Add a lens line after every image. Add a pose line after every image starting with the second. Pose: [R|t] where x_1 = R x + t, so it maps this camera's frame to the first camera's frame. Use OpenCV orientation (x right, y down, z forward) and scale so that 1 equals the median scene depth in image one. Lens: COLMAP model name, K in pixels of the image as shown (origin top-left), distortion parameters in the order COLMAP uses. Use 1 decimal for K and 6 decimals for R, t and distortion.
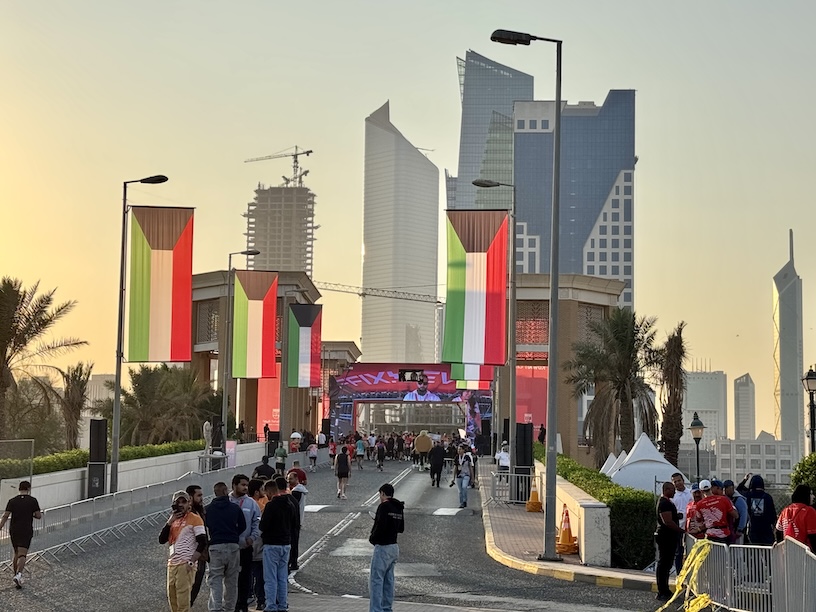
lens RADIAL K [[1600.5, 0, 408.0], [0, 1600.5, 306.0], [0, 0, 1]] dist [0.285729, 0.126666]
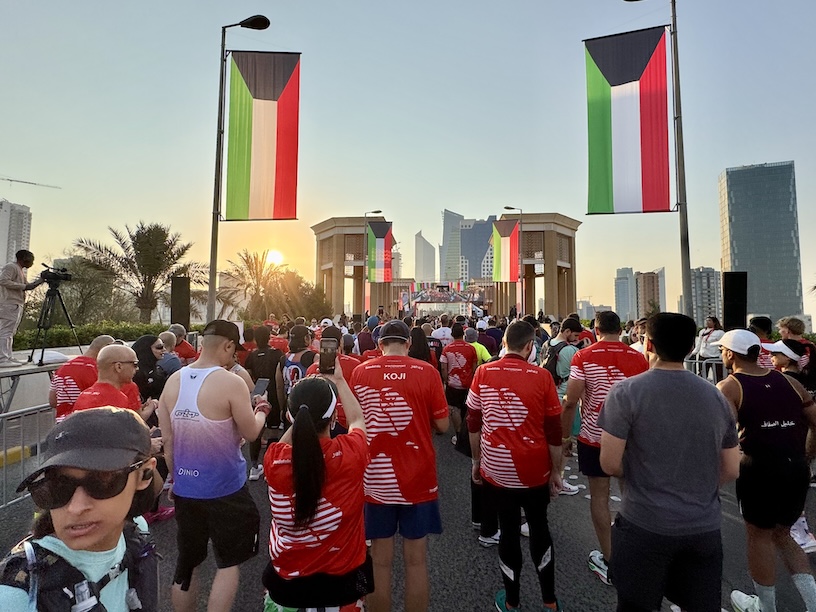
lens RADIAL K [[427.2, 0, 408.0], [0, 427.2, 306.0], [0, 0, 1]] dist [-0.000528, -0.000132]
pose [[0.999051, -0.015383, -0.040738, -0.061876], [0.017220, 0.998832, 0.045154, 0.067976], [0.039996, -0.045812, 0.998149, 0.728361]]
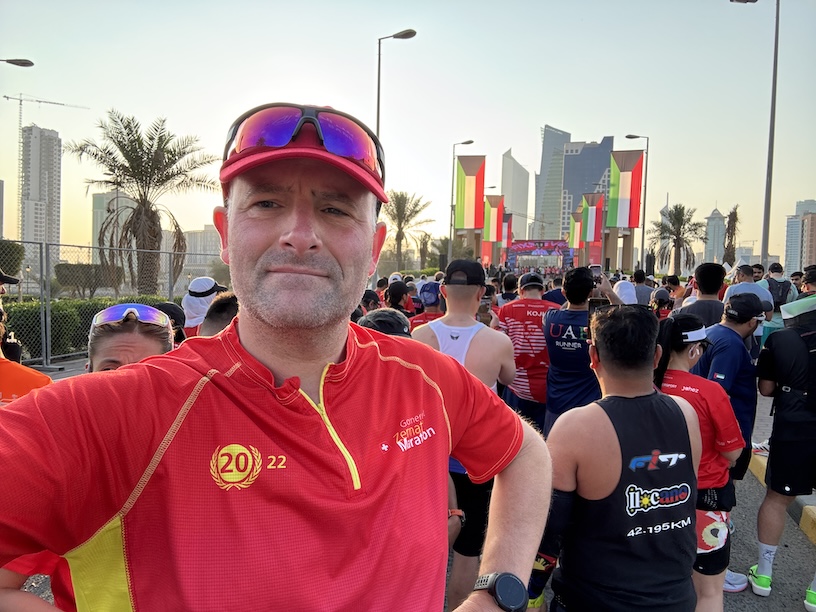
lens RADIAL K [[554.4, 0, 408.0], [0, 554.4, 306.0], [0, 0, 1]] dist [0.052676, -0.000170]
pose [[0.982917, 0.020458, -0.182909, -0.090775], [0.006020, 0.989698, 0.143047, 0.029338], [0.183951, -0.141705, 0.972667, 0.221169]]
